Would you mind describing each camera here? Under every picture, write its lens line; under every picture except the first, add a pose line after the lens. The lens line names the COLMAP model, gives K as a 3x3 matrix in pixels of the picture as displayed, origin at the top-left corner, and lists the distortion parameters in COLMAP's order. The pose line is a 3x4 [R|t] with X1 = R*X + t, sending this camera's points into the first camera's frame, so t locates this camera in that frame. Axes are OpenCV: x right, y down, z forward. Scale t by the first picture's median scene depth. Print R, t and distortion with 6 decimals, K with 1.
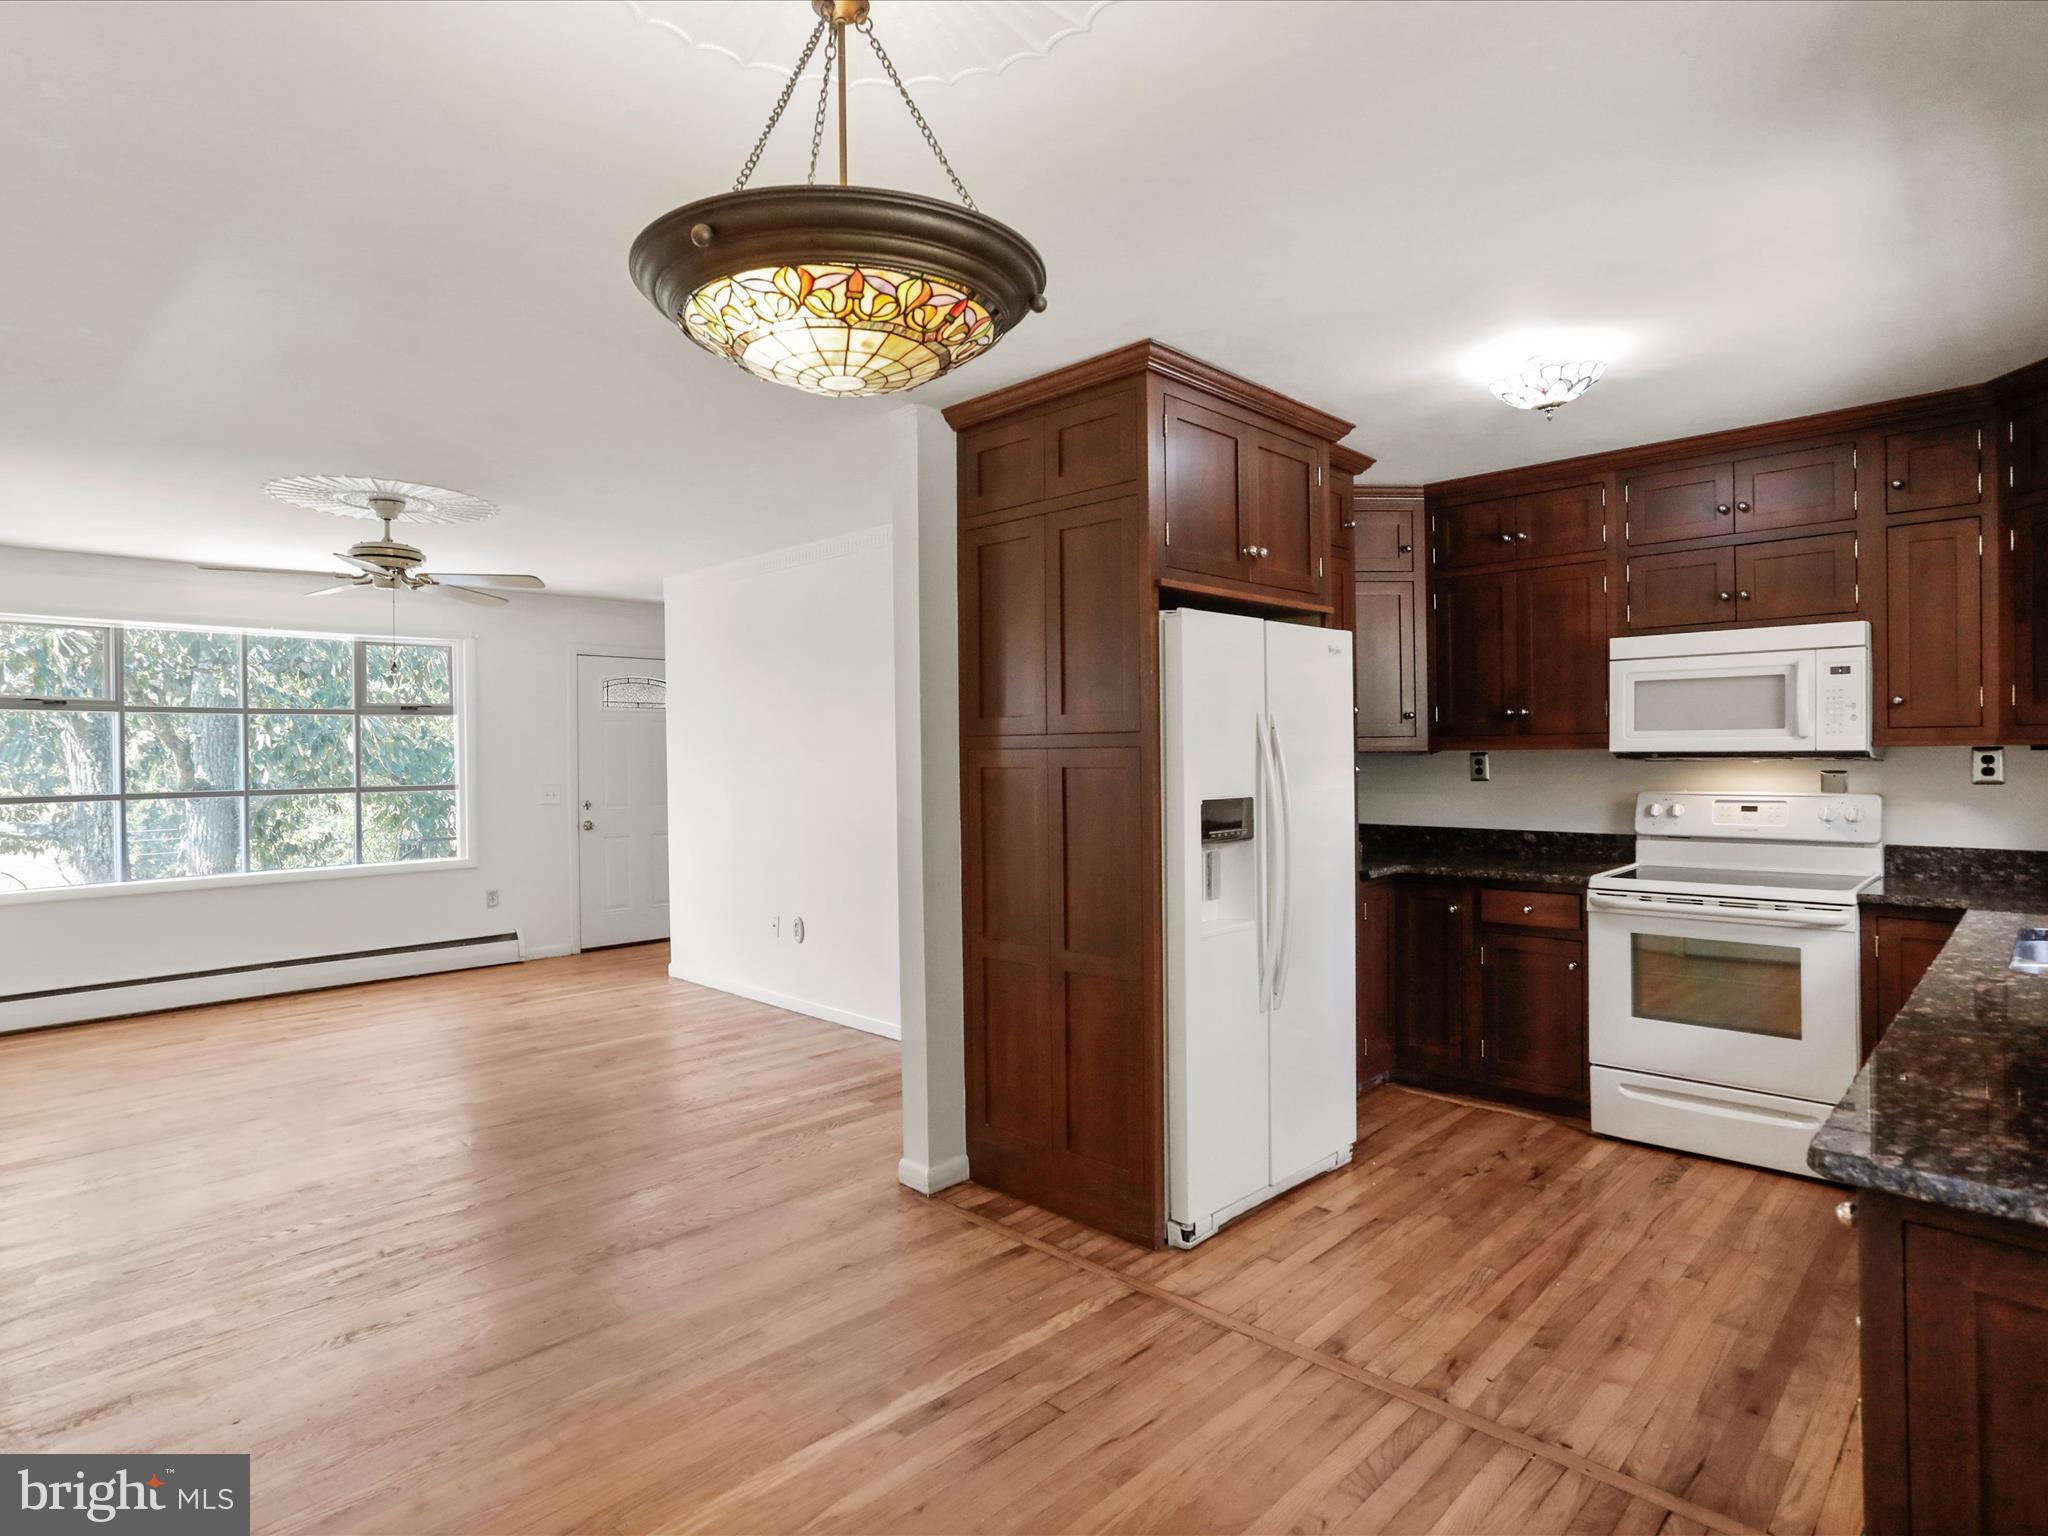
lens RADIAL K [[1127.5, 0, 1034.6], [0, 1127.5, 748.7], [0, 0, 1]] dist [-0.044218, 0.032538]
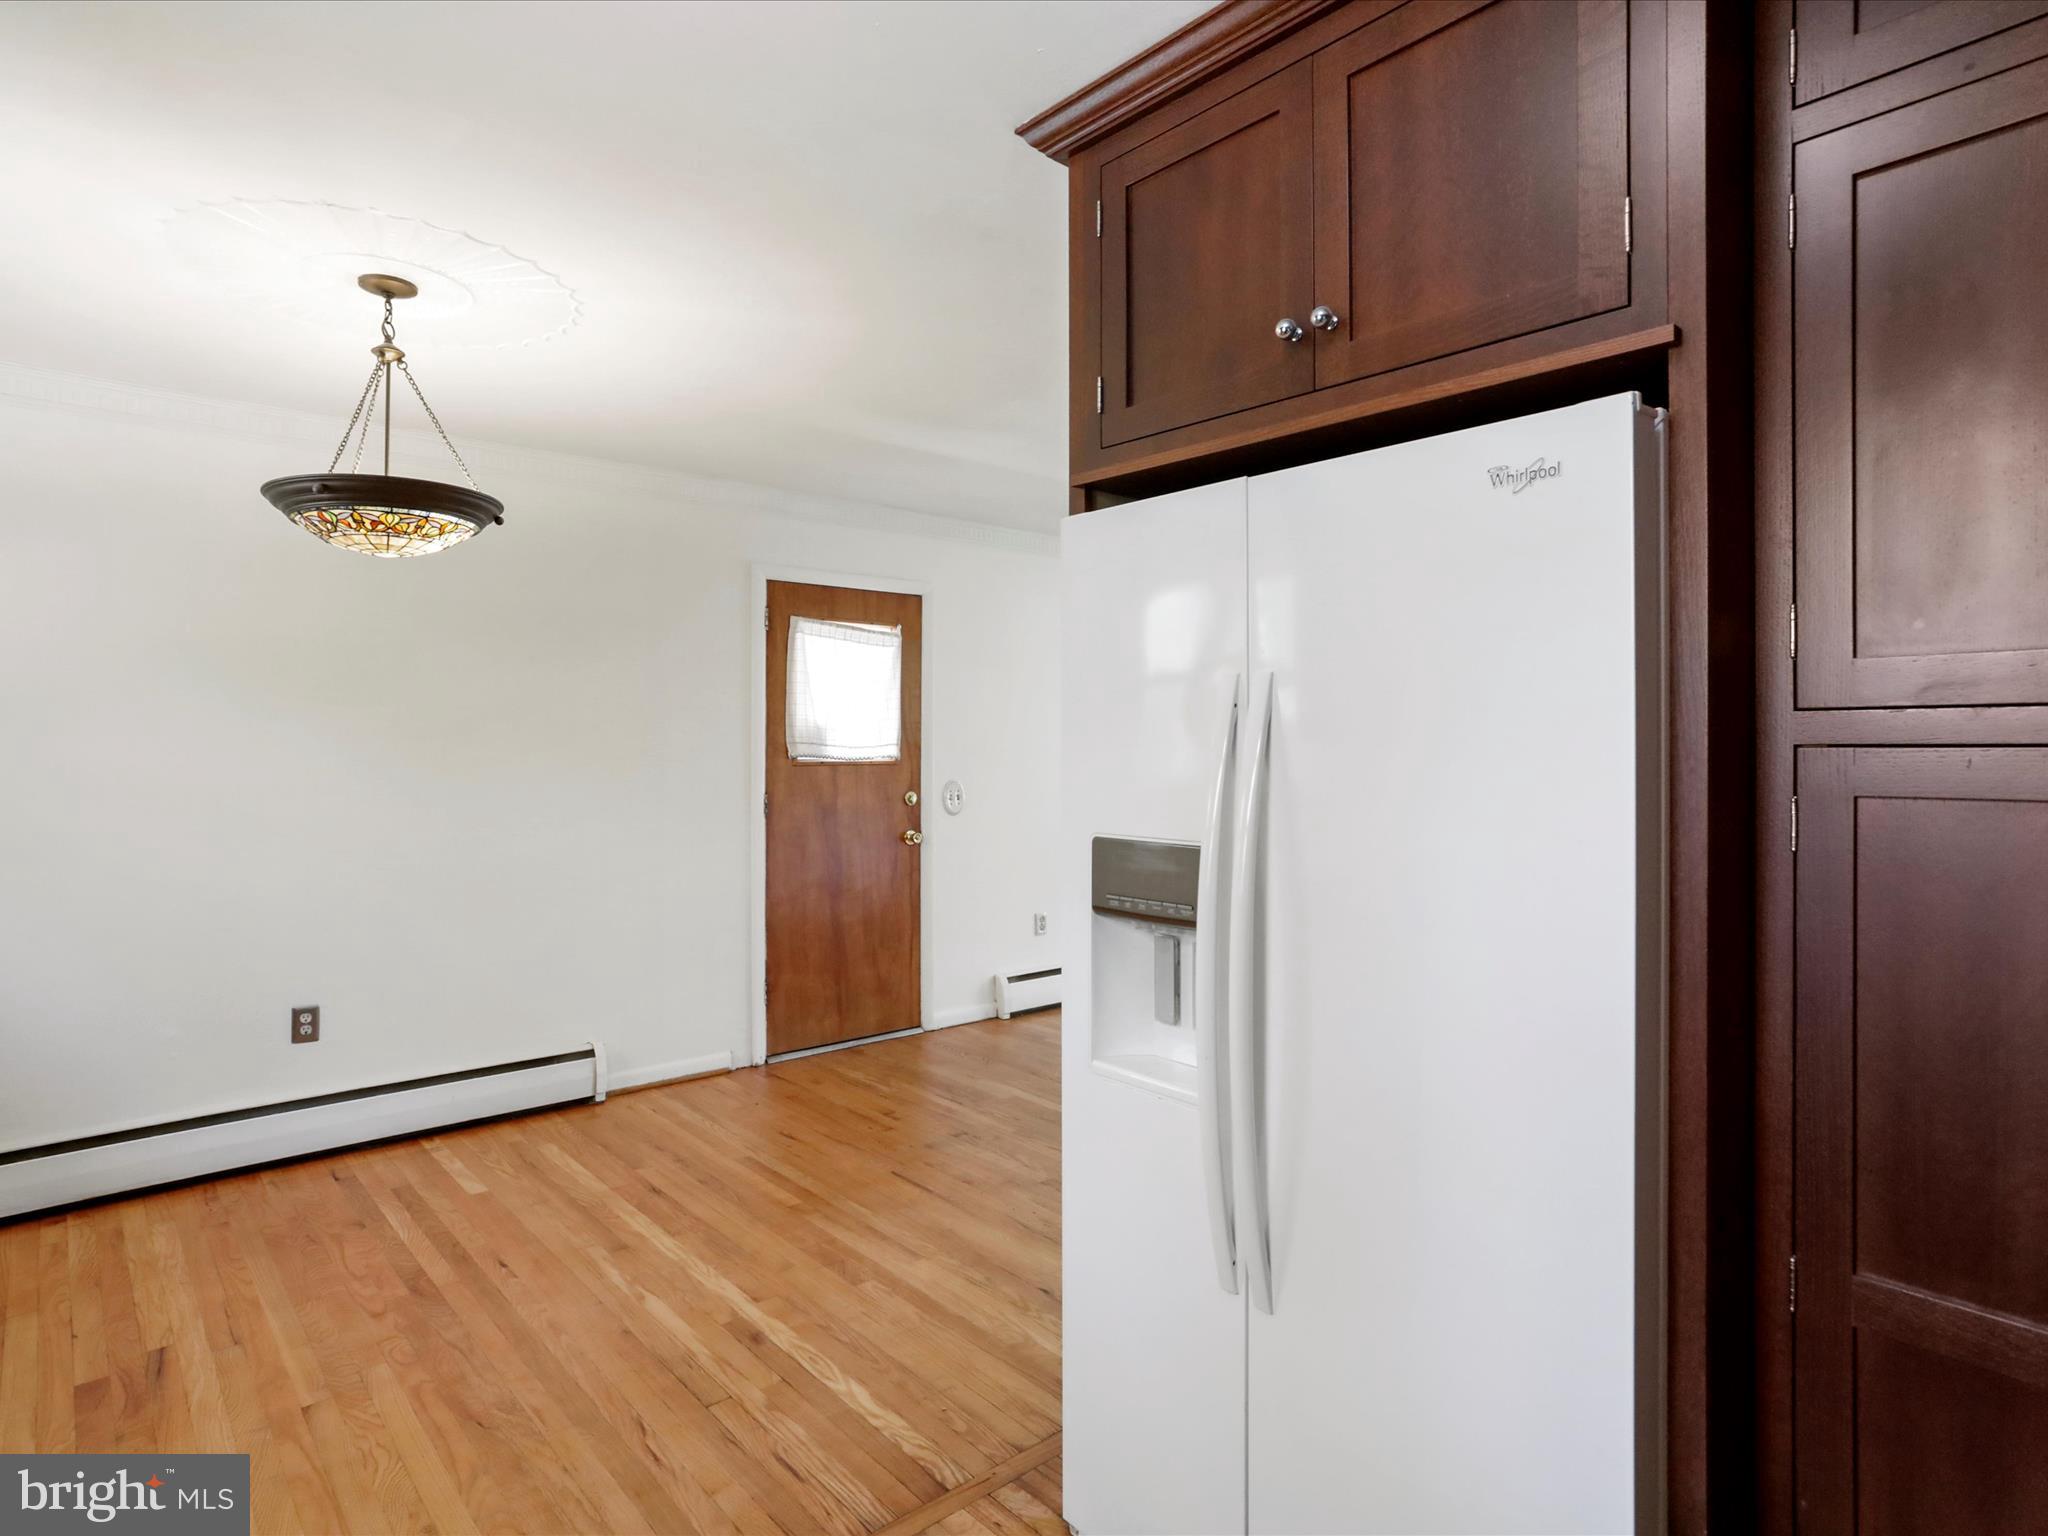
lens RADIAL K [[1127.5, 0, 1021.7], [0, 1127.5, 750.1], [0, 0, 1]] dist [-0.044218, 0.032538]
pose [[-0.097867, 0.017591, -0.995044, 0.678912], [0.003168, 0.999844, 0.017364, -0.008007], [0.995194, -0.001453, -0.097908, 0.953224]]
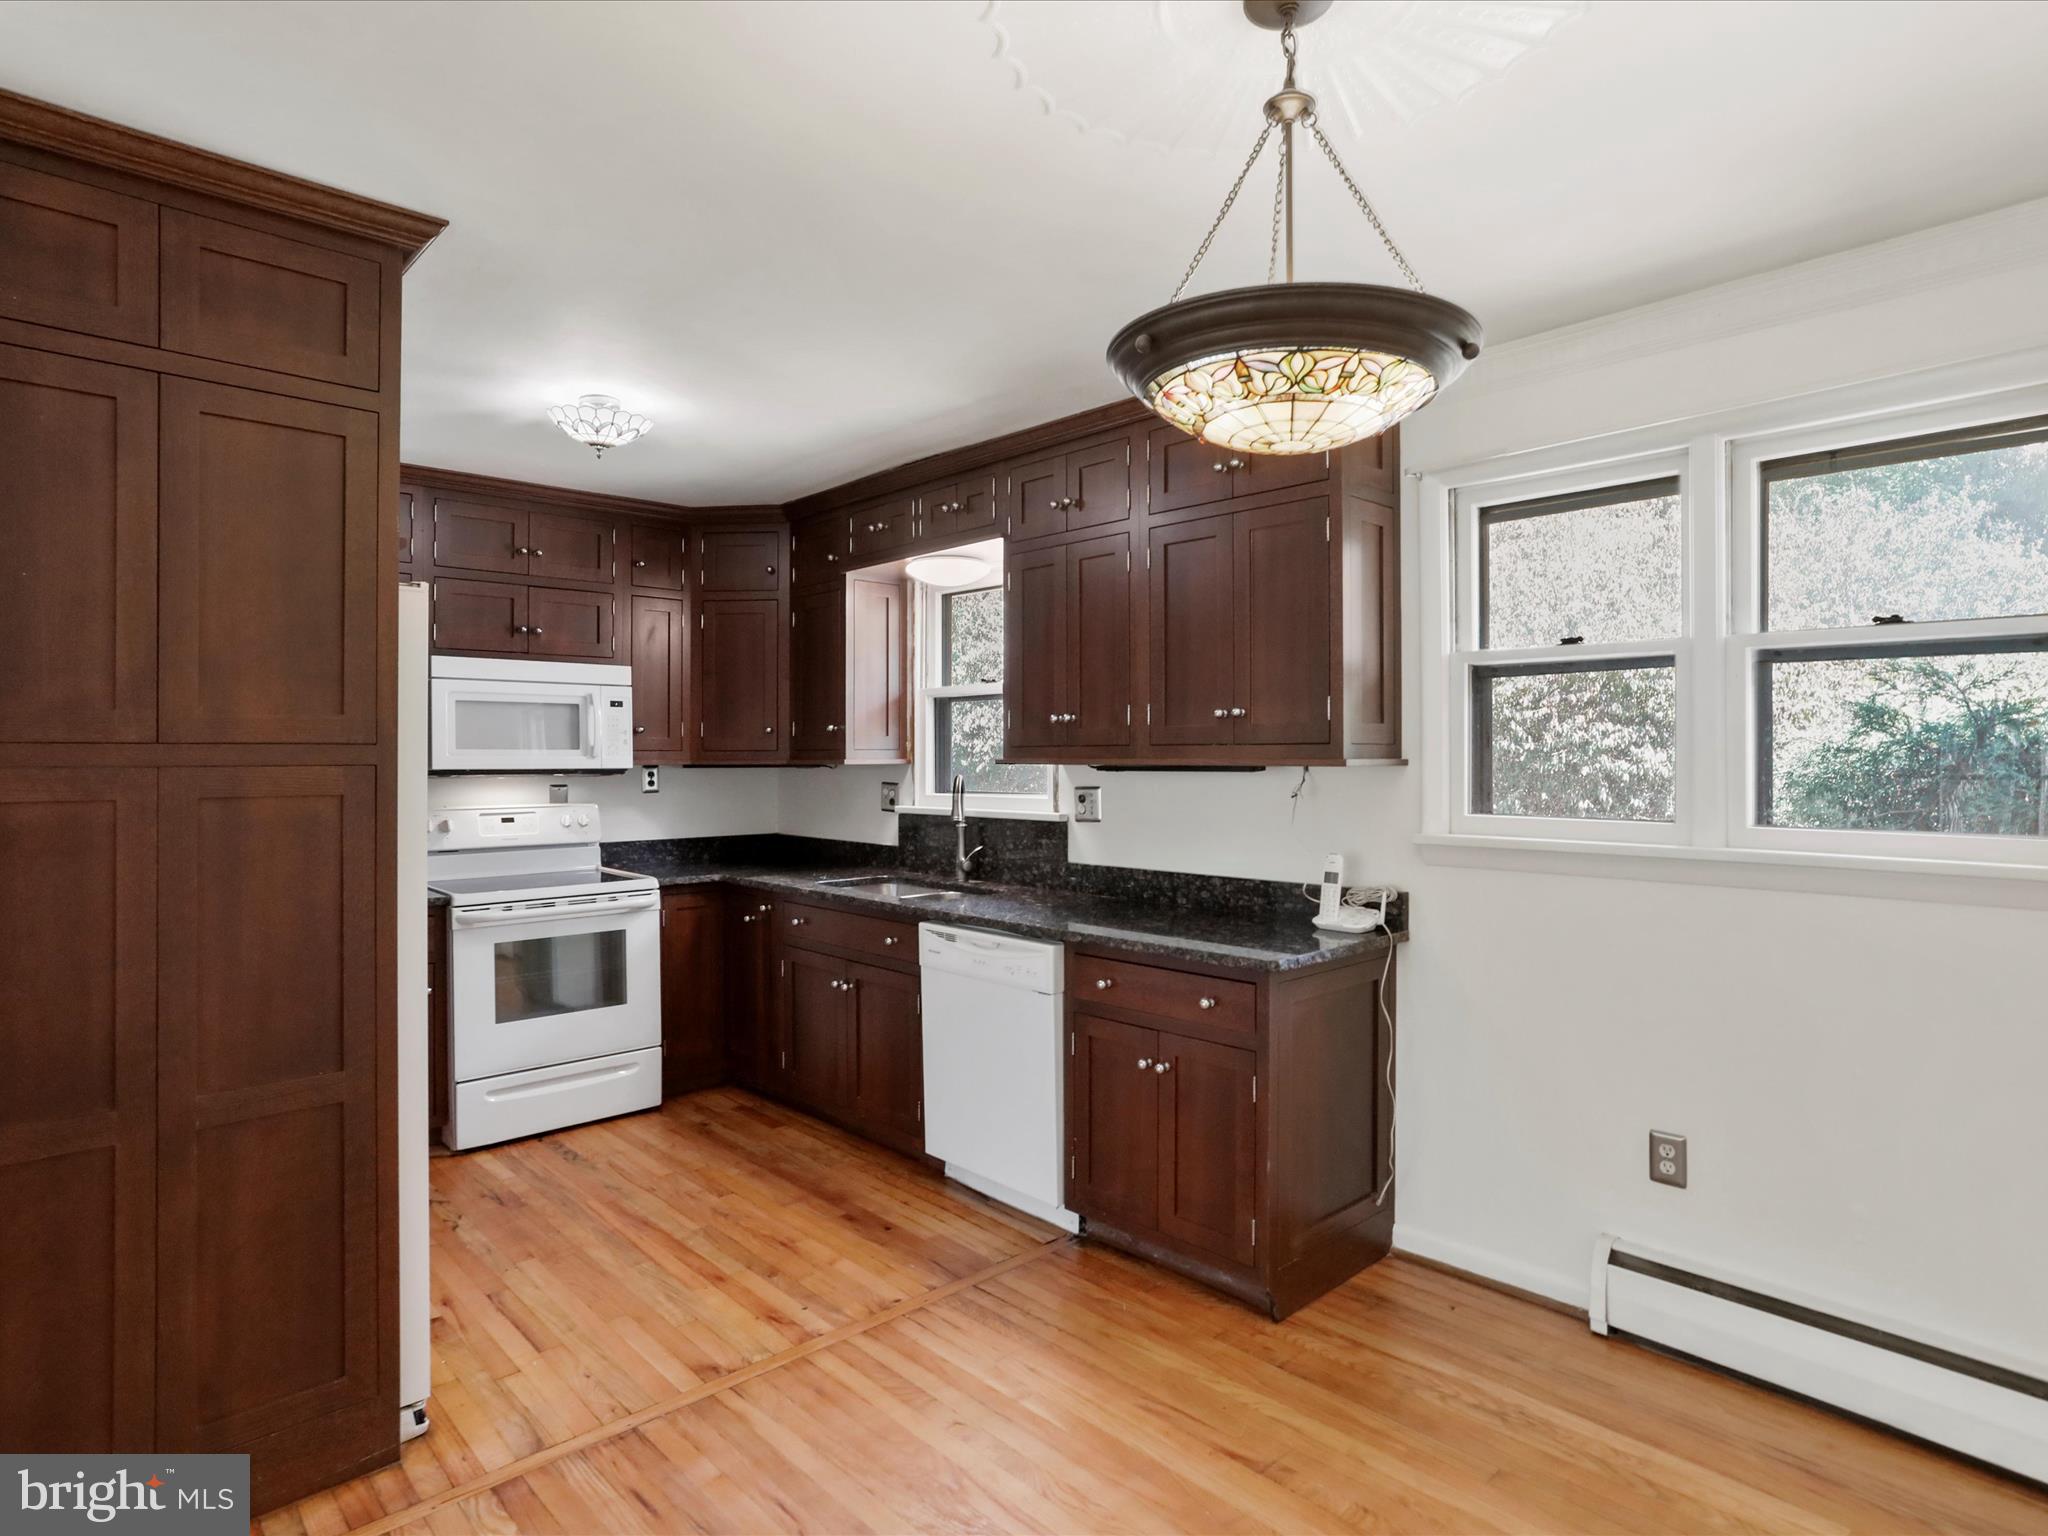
lens RADIAL K [[1127.5, 0, 1015.5], [0, 1127.5, 753.7], [0, 0, 1]] dist [-0.044218, 0.032538]
pose [[0.062234, 0.010926, 0.998002, -0.545245], [-0.001140, 0.999940, -0.010876, -0.001551], [-0.998061, -0.000461, 0.062243, 0.512376]]
